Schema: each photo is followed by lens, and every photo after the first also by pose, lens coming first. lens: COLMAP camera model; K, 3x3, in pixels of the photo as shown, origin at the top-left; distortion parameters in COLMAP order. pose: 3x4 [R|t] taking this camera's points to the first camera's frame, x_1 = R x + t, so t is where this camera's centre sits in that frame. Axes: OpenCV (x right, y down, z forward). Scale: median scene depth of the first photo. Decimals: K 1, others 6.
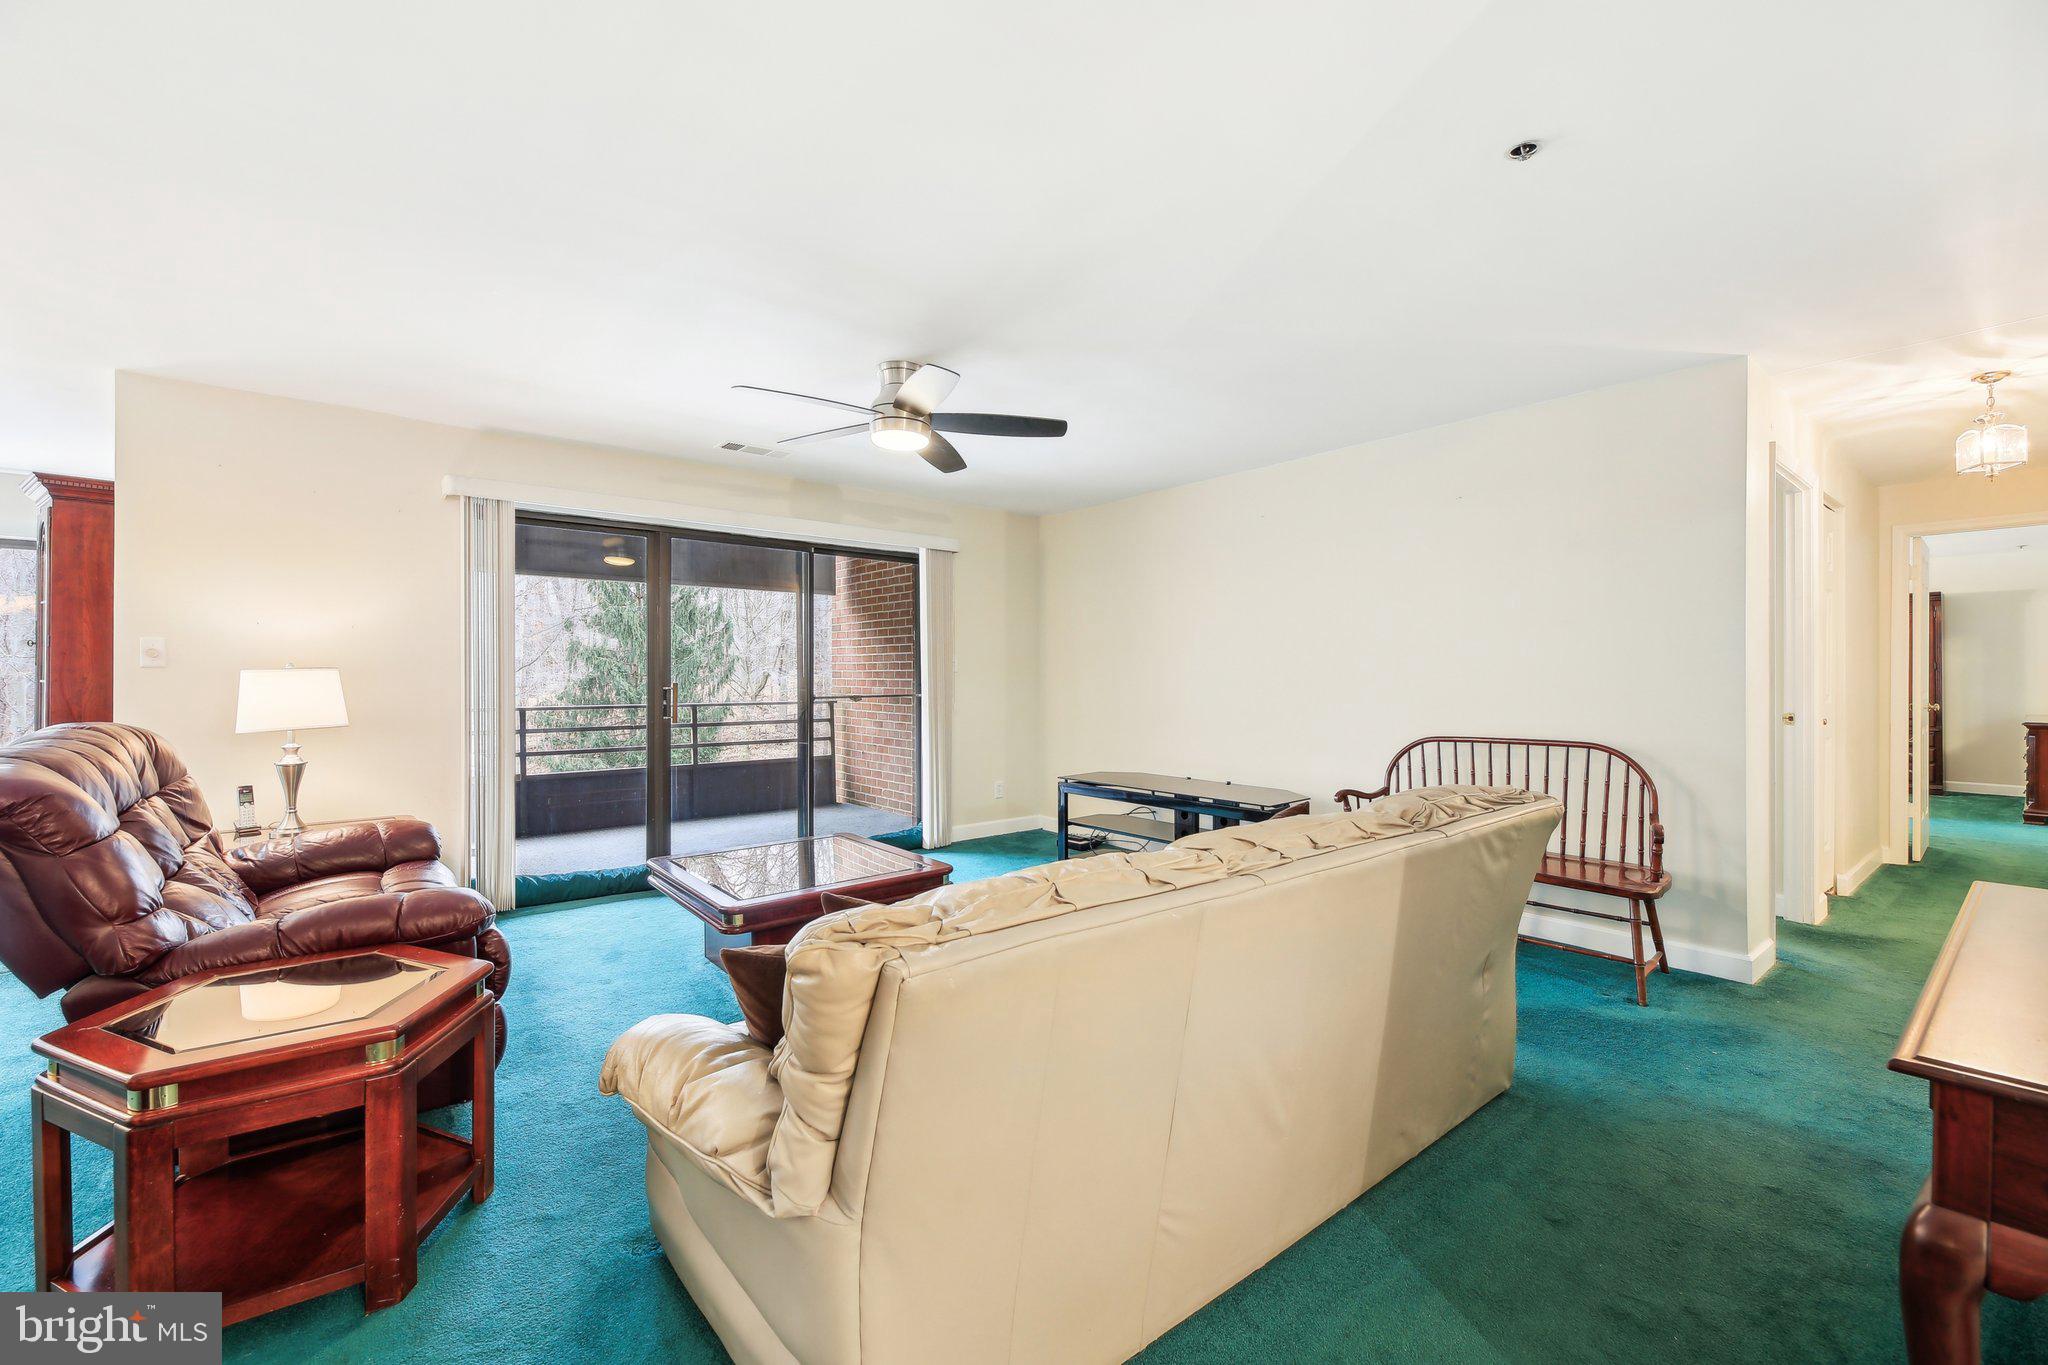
lens RADIAL K [[878.4, 0, 1024.4], [0, 878.4, 681.2], [0, 0, 1]] dist [0.001069, 0.000239]
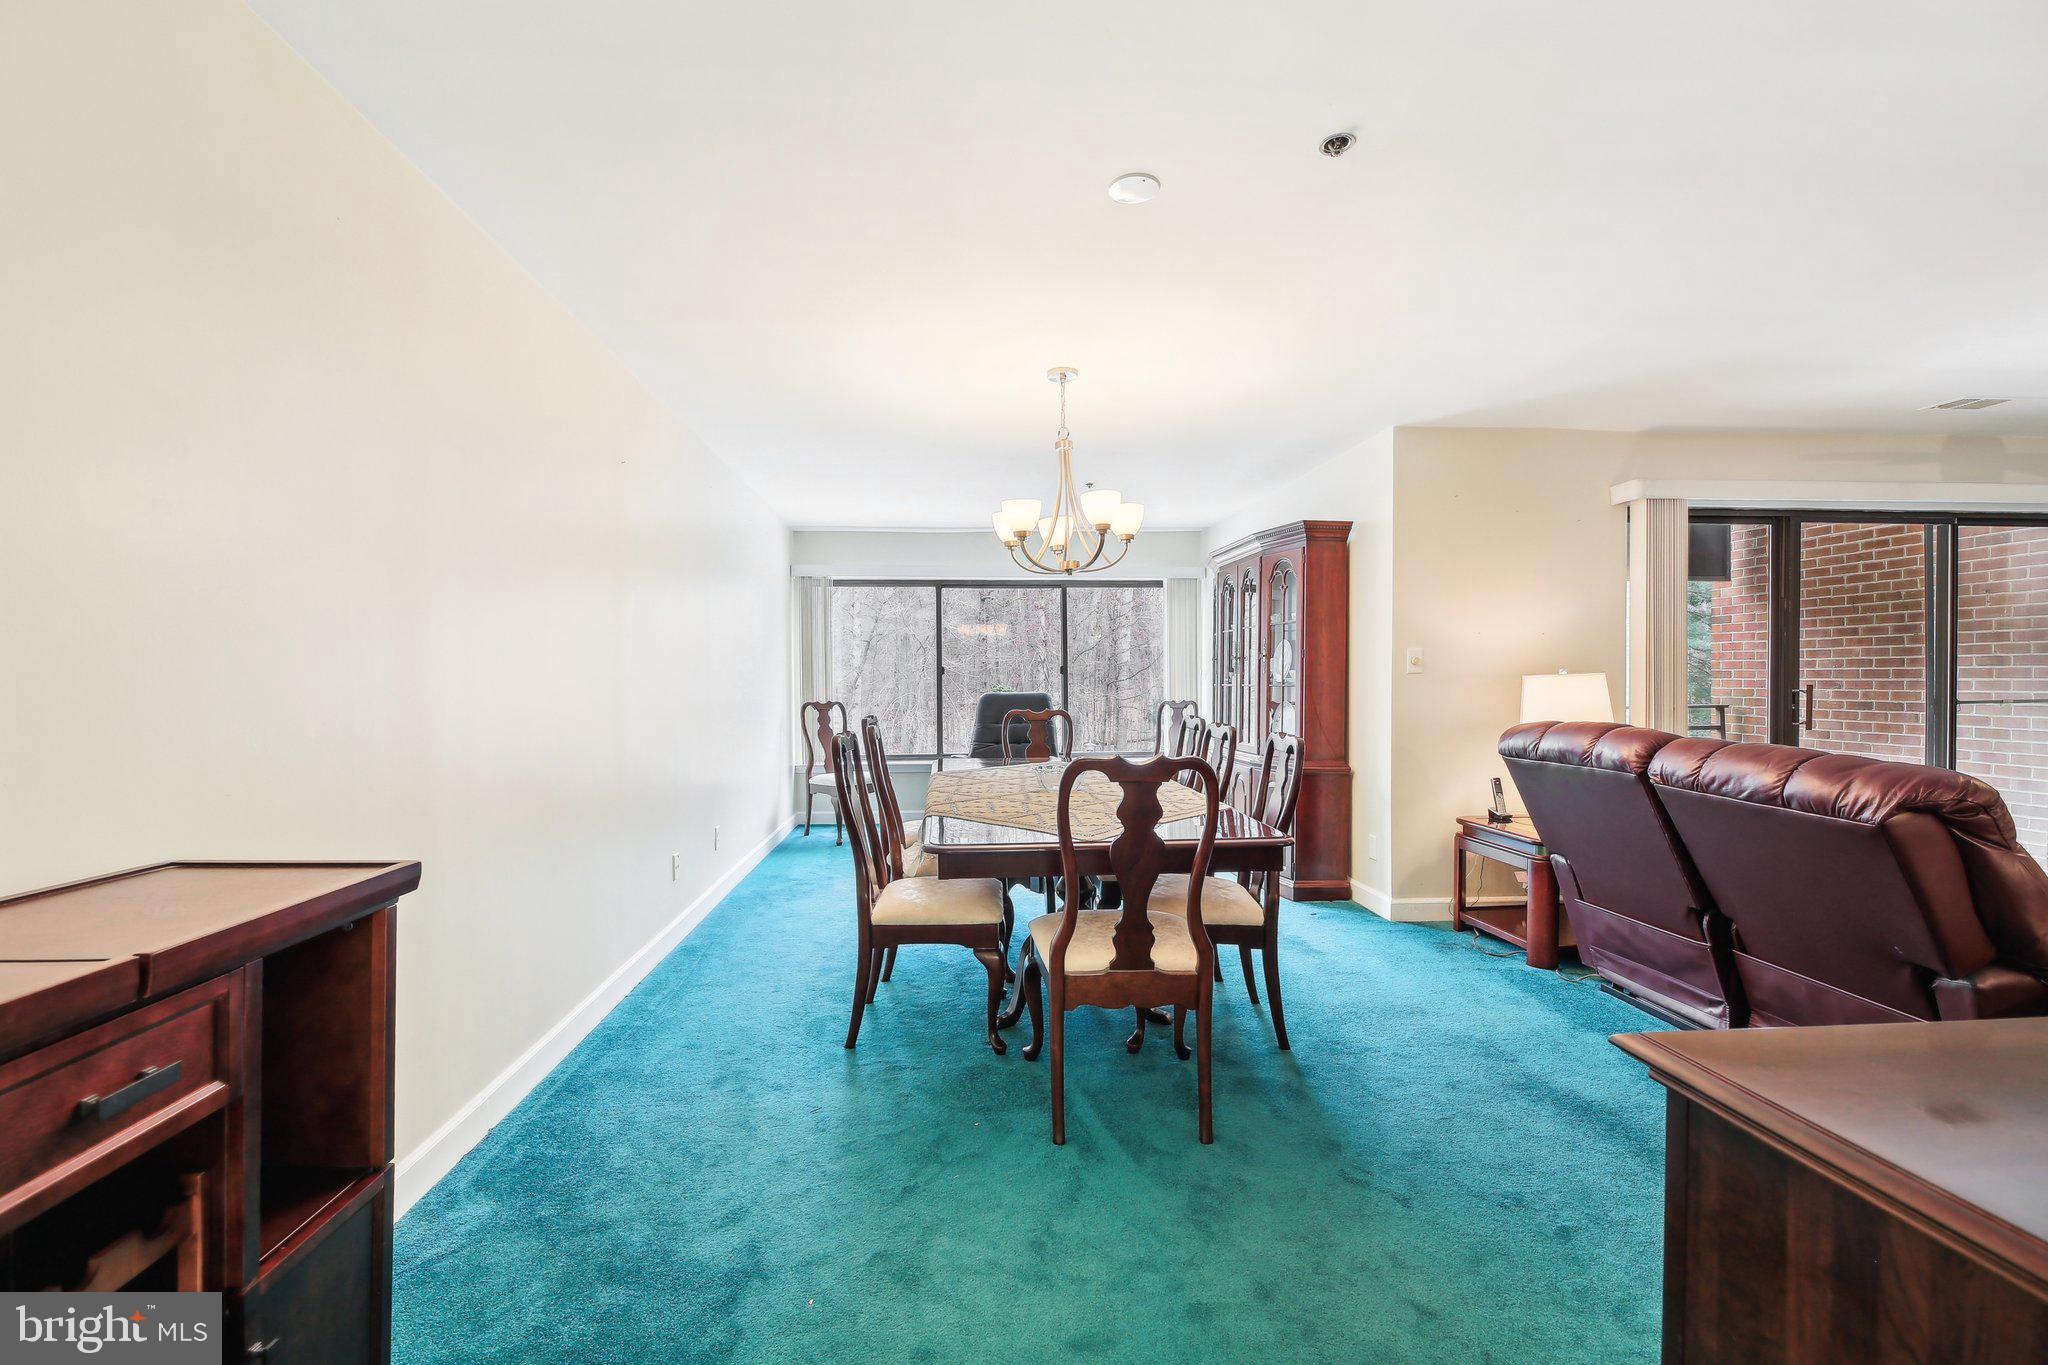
lens RADIAL K [[878.4, 0, 1016.2], [0, 878.4, 681.8], [0, 0, 1]] dist [0.001069, 0.000239]
pose [[0.789723, -0.000631, -0.613463, -0.266404], [0.000321, 1.000000, -0.000614, 0.000225], [0.613463, 0.000288, 0.789723, -0.112255]]
